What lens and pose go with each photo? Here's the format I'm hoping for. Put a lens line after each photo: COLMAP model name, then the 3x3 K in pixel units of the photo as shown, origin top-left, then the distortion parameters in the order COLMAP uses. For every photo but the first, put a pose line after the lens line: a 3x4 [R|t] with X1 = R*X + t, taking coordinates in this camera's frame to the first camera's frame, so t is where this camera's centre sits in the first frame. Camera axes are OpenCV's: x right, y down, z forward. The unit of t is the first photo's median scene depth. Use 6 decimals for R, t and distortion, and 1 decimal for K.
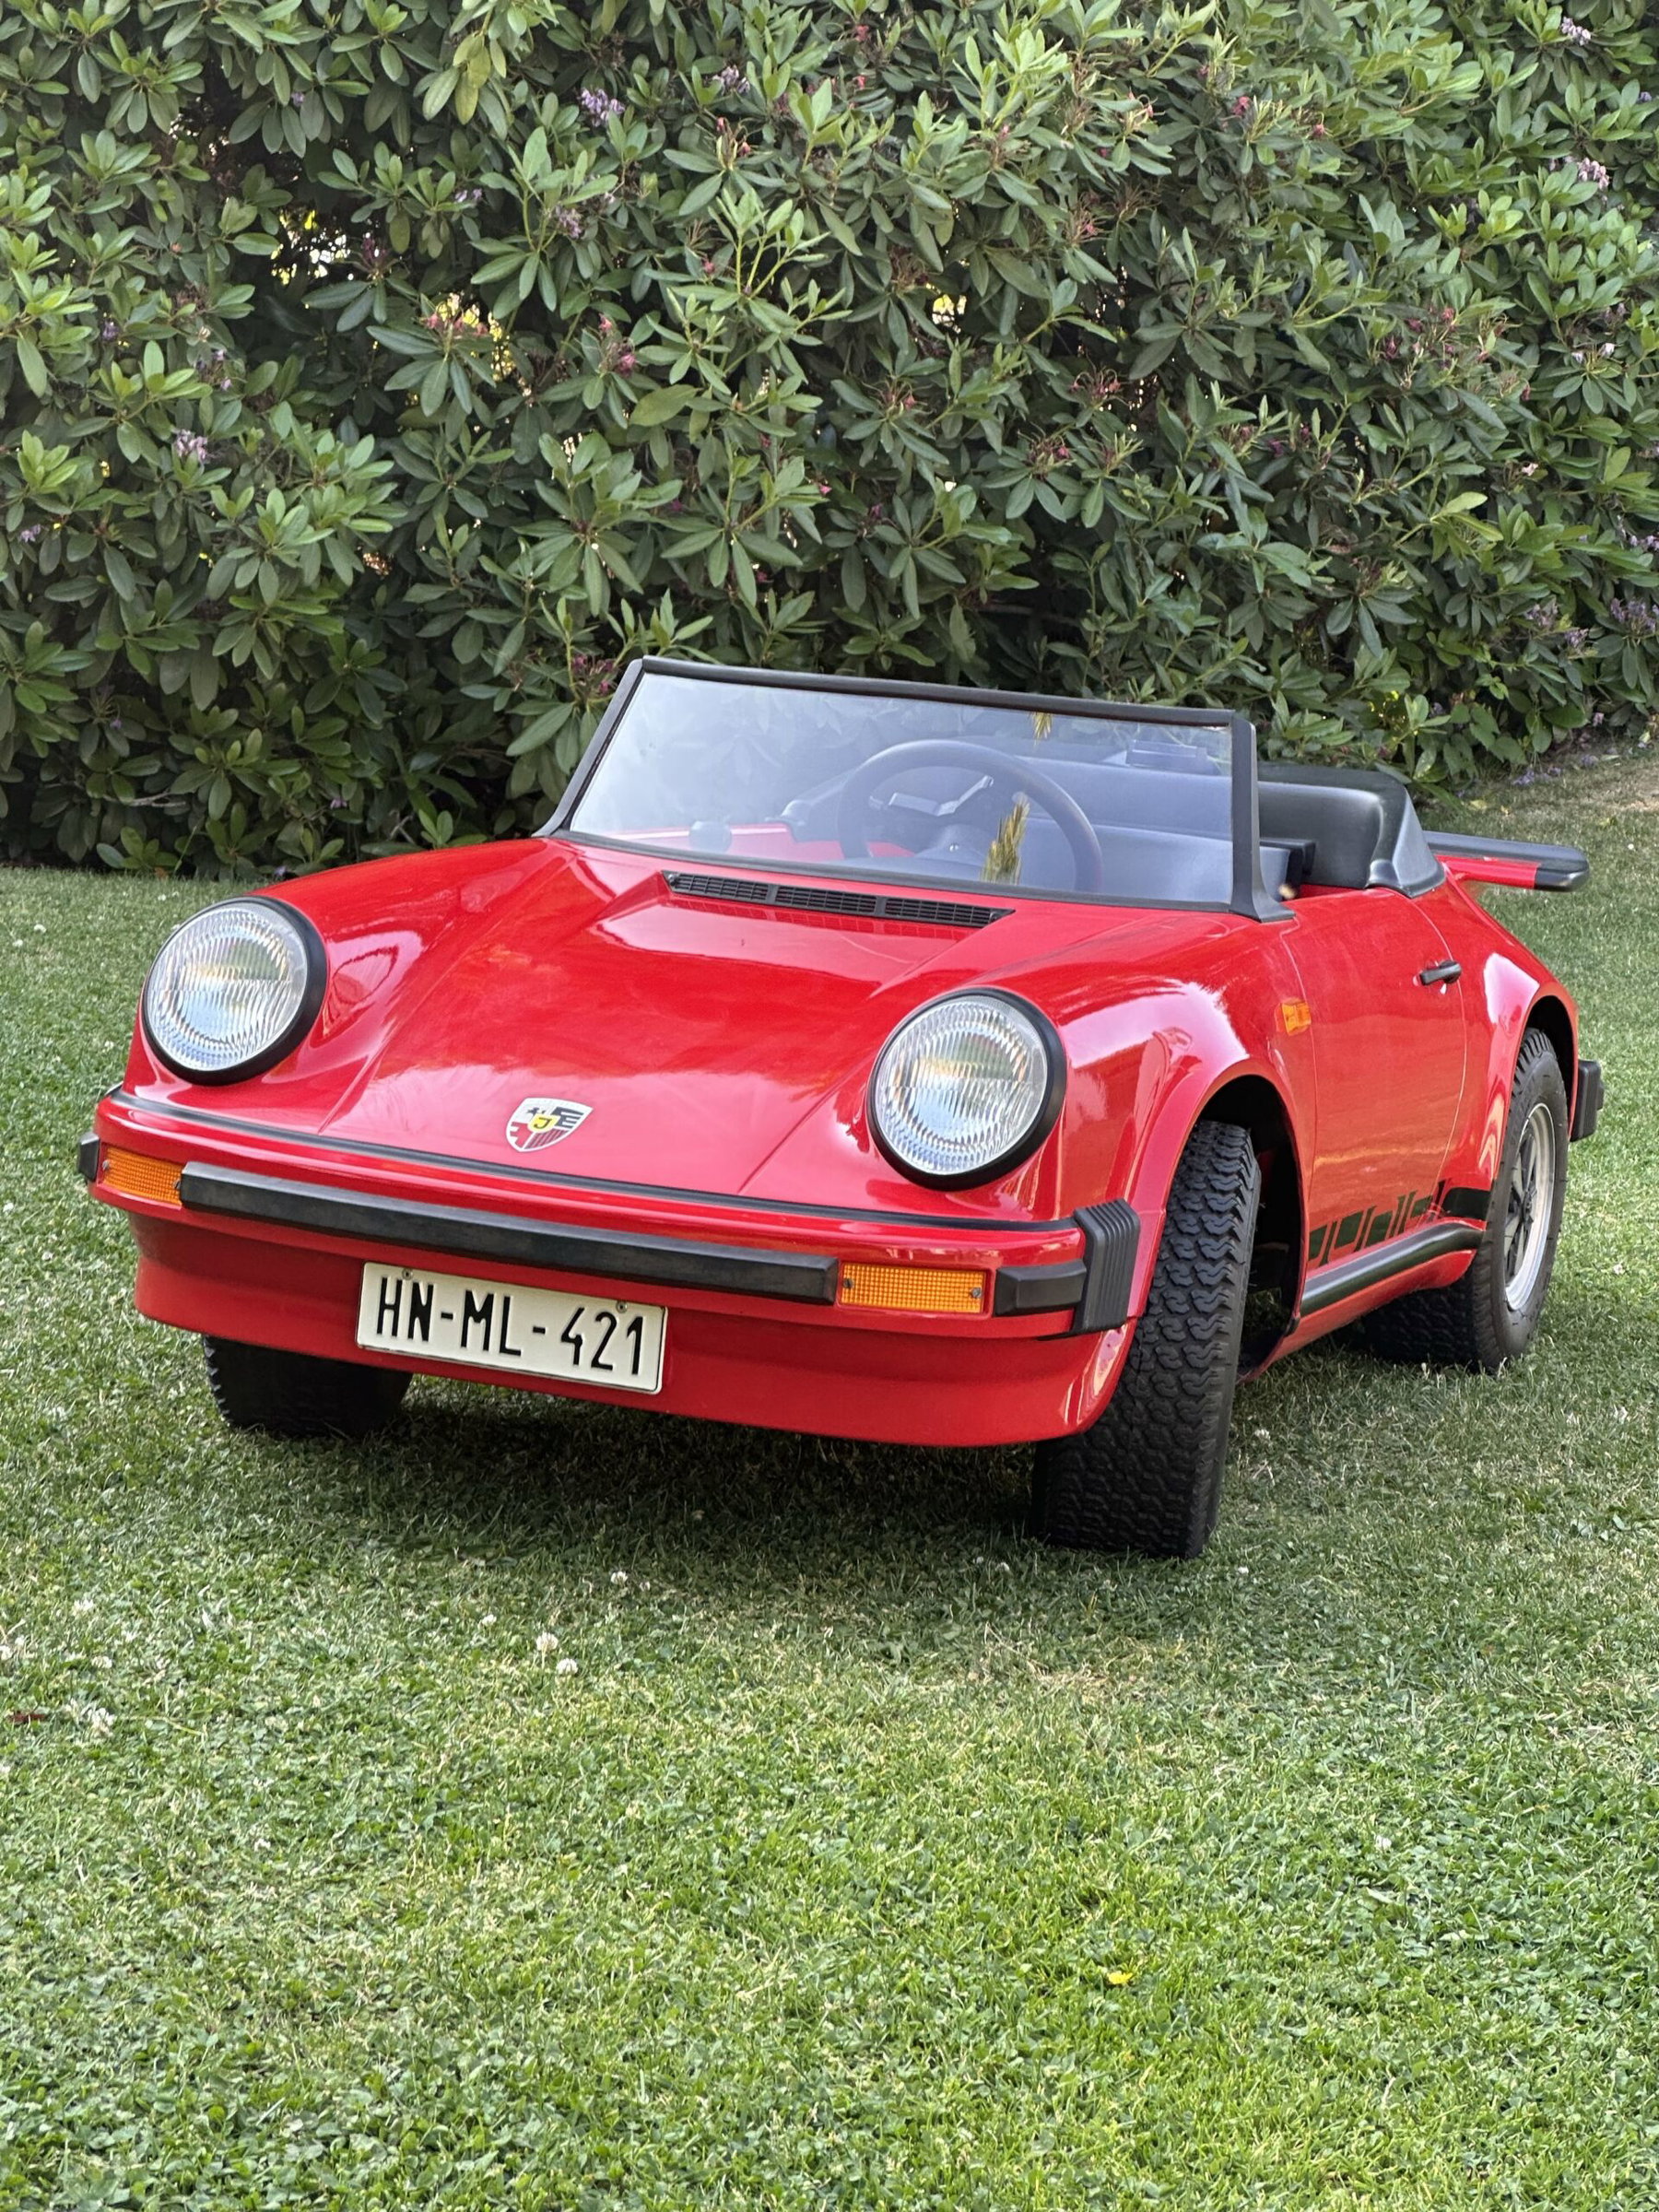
lens RADIAL K [[5090.6, 0, 829.5], [0, 5090.6, 1106.0], [0, 0, 1]] dist [0.006542, -0.035524]
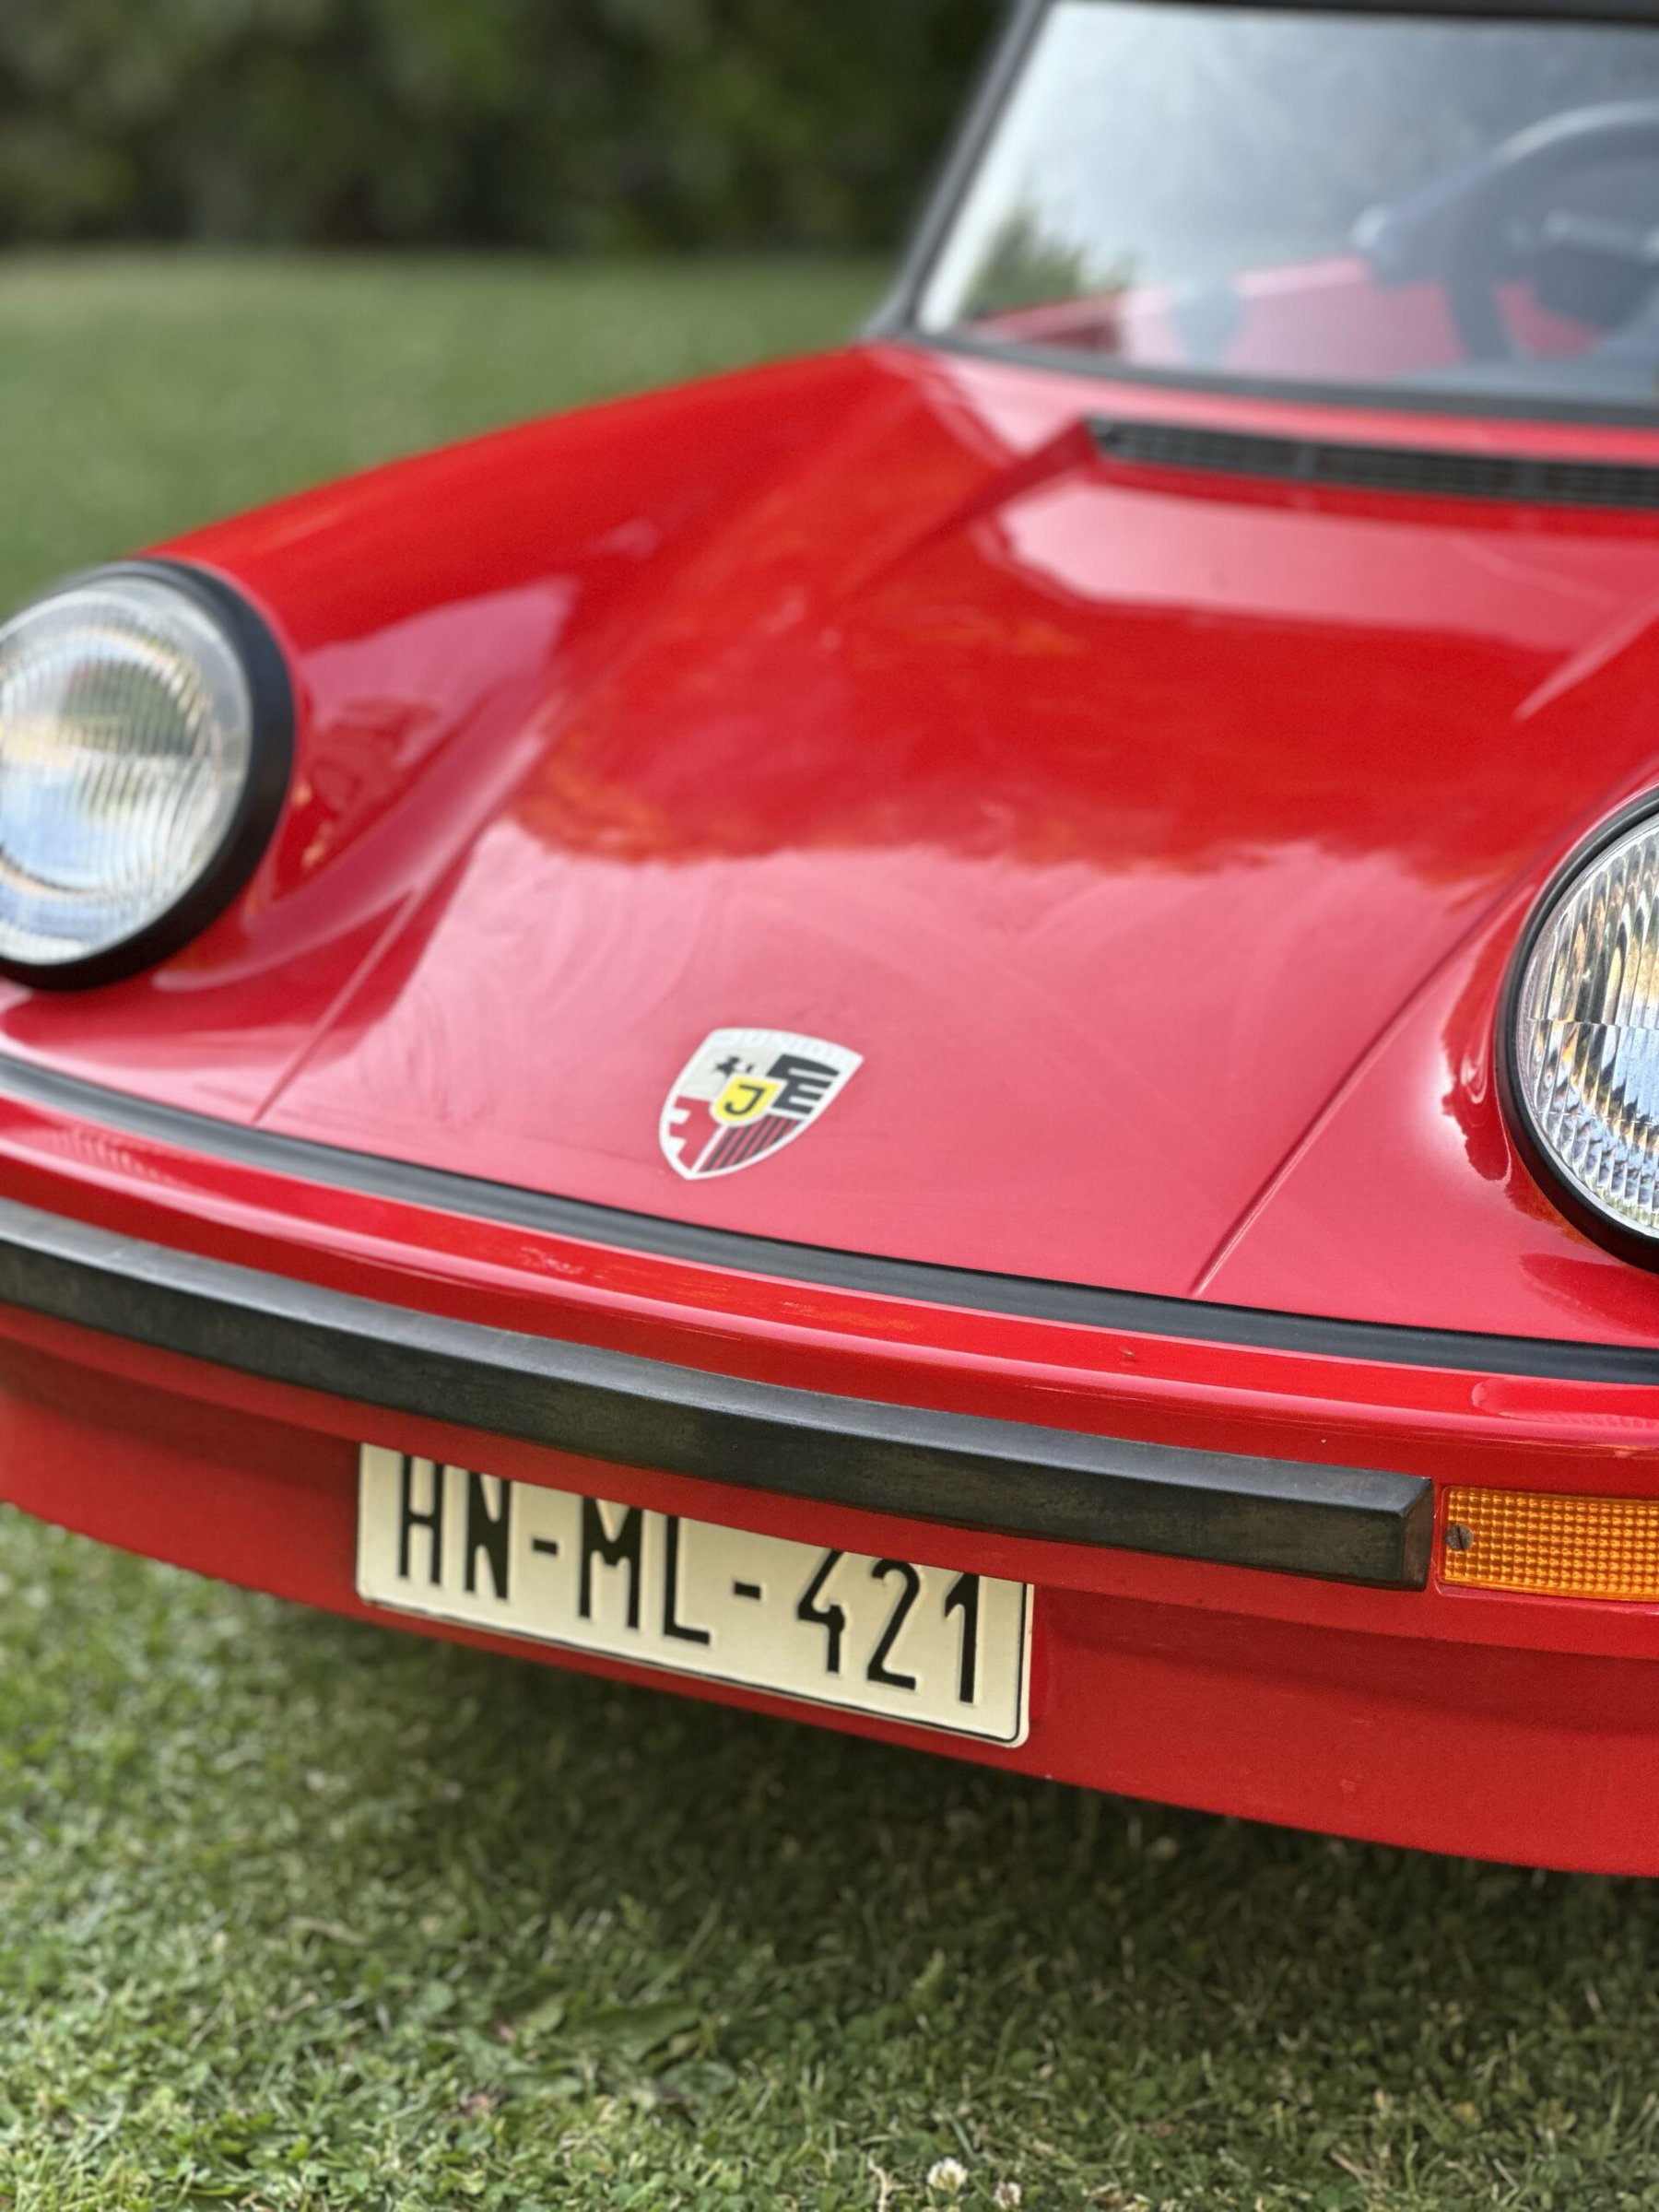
lens RADIAL K [[5327.6, 0, 829.5], [0, 5327.6, 1106.0], [0, 0, 1]] dist [0.083385, 0.783138]
pose [[0.991303, -0.026038, -0.128999, 0.009279], [0.041822, 0.991746, 0.121209, -0.050959], [0.124779, -0.125550, 0.984209, 0.557005]]
